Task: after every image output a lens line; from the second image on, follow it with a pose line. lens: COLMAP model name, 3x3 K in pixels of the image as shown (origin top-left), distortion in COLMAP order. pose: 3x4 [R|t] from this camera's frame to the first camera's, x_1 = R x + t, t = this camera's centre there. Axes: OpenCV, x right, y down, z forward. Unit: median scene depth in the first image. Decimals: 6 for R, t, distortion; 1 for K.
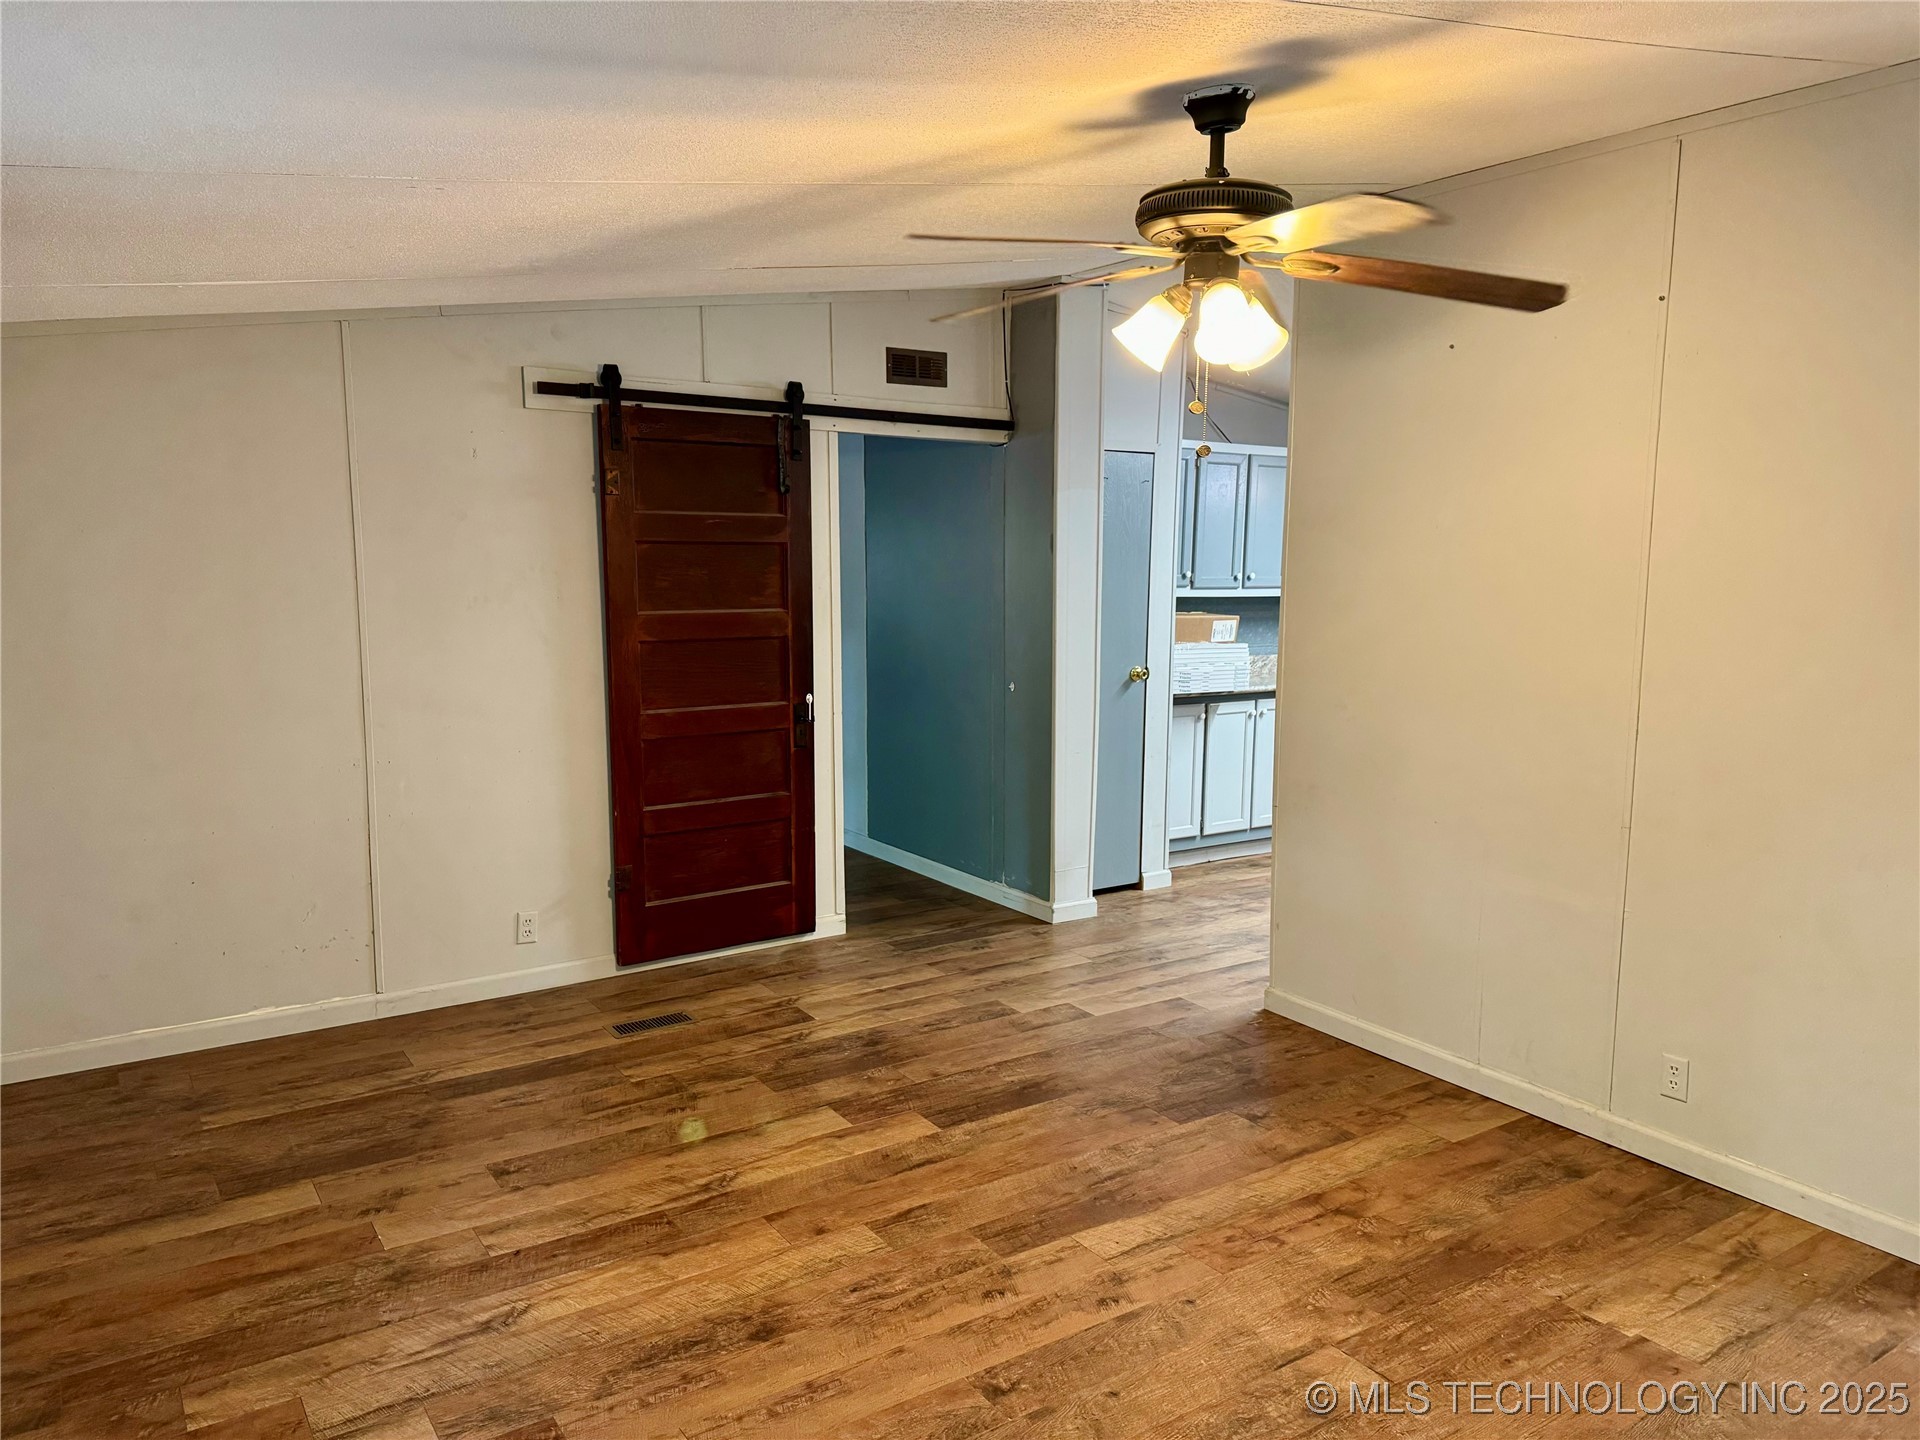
lens RADIAL K [[1353.1, 0, 958.5], [0, 1353.1, 727.2], [0, 0, 1]] dist [0.005617, 0.002343]
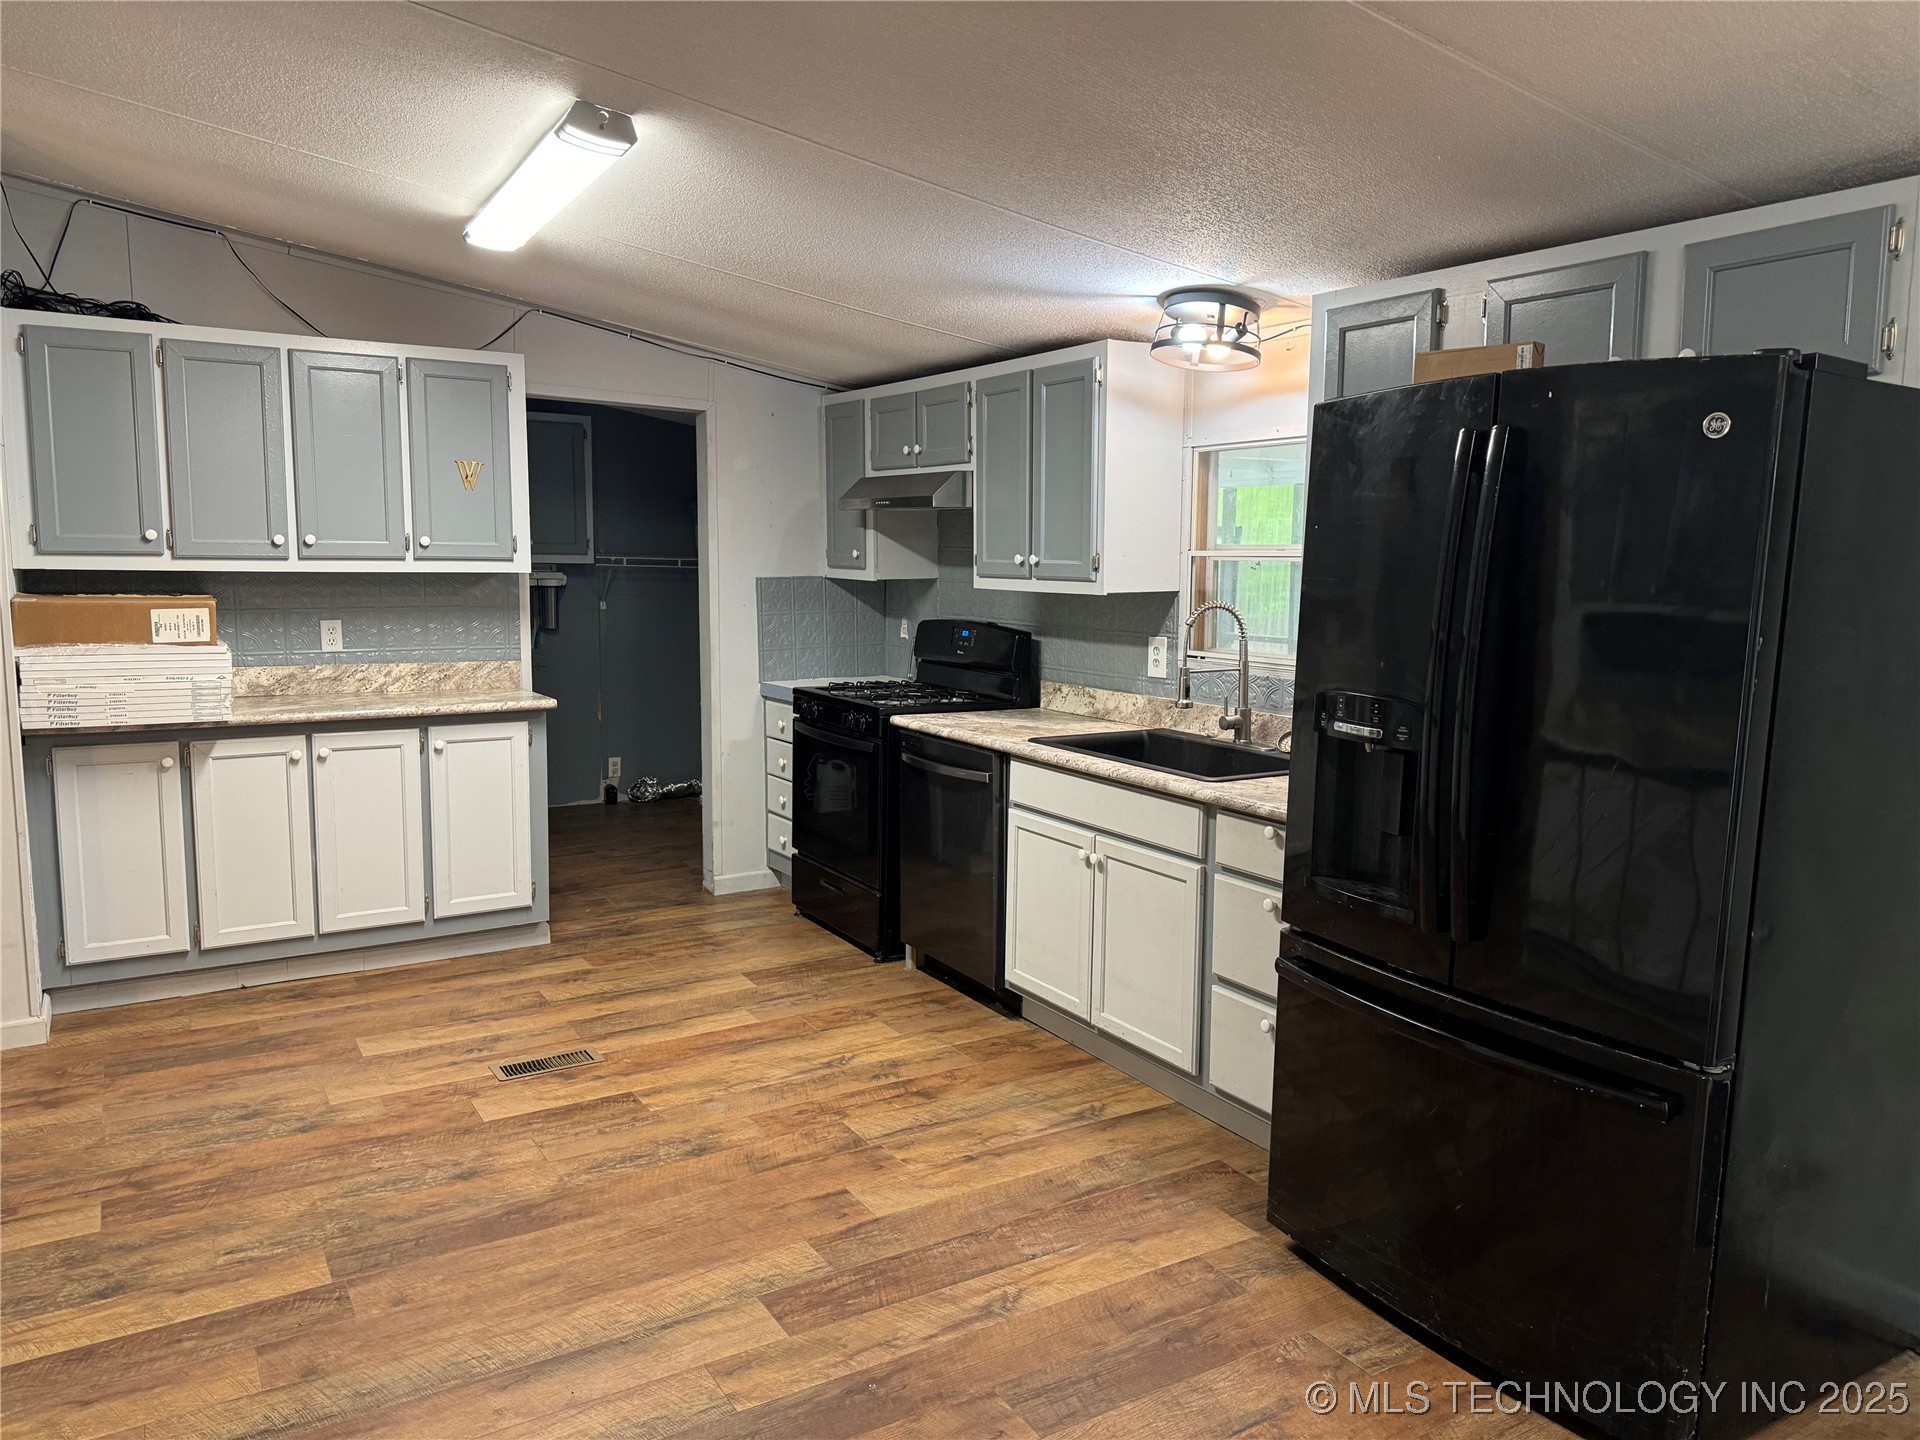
lens RADIAL K [[1353.1, 0, 965.8], [0, 1353.1, 709.4], [0, 0, 1]] dist [0.005617, 0.002343]
pose [[0.999079, 0.011708, -0.041271, 0.564978], [-0.011837, 0.999926, -0.002900, -0.034580], [0.041234, 0.003386, 0.999144, 0.384359]]
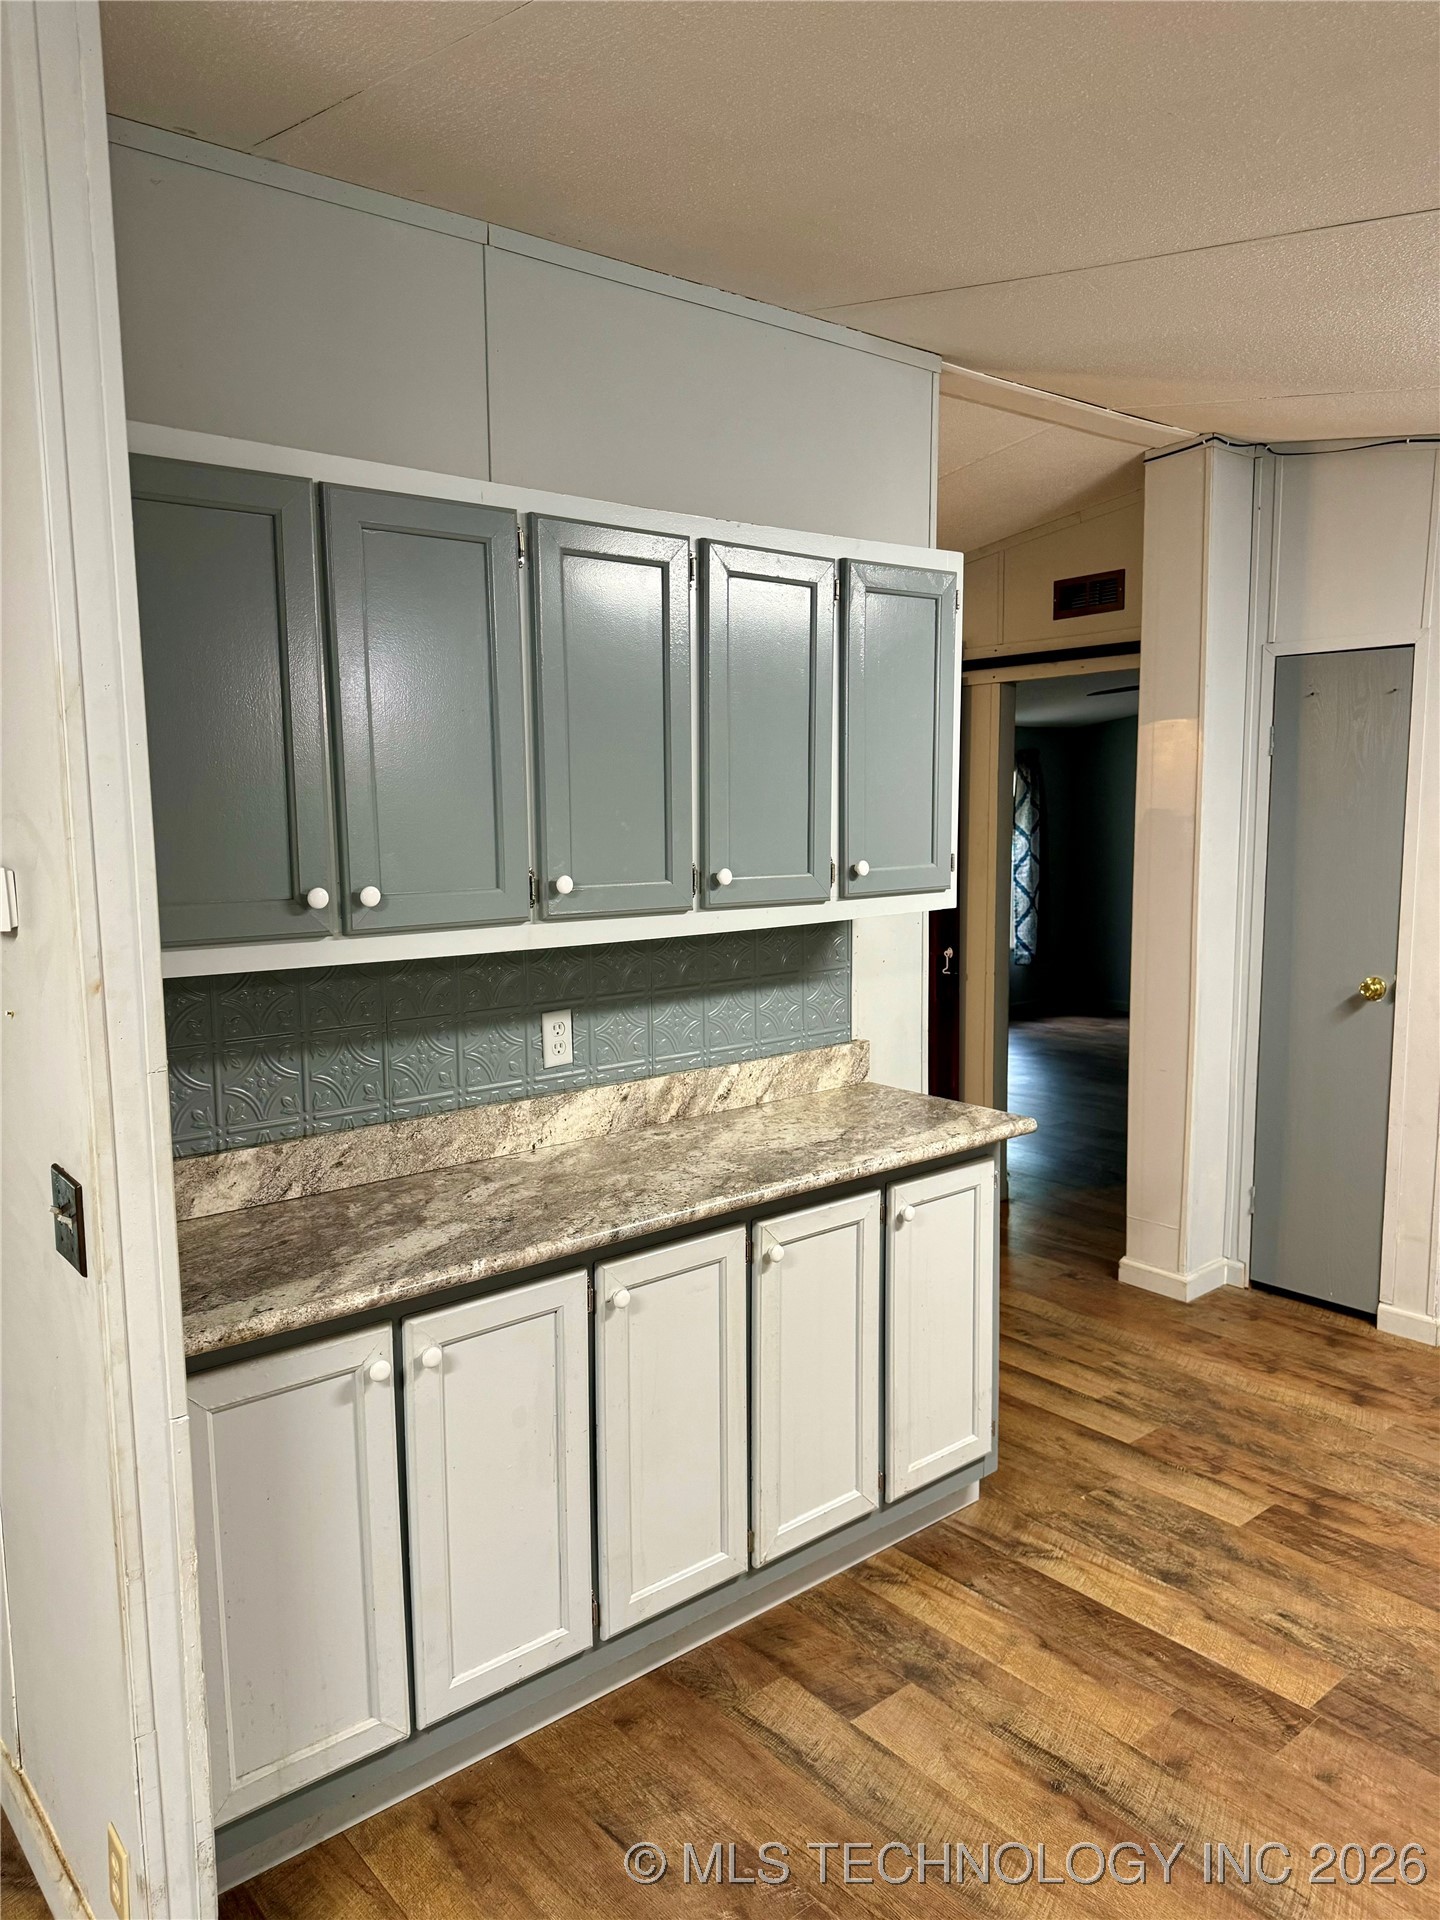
lens RADIAL K [[1353.1, 0, 728.0], [0, 1353.1, 963.6], [0, 0, 1]] dist [0.005617, 0.002343]
pose [[0.127647, 0.121230, -0.984383, 0.669790], [-0.125335, 0.986517, 0.105241, -0.076251], [0.983869, 0.109944, 0.141120, 0.545751]]
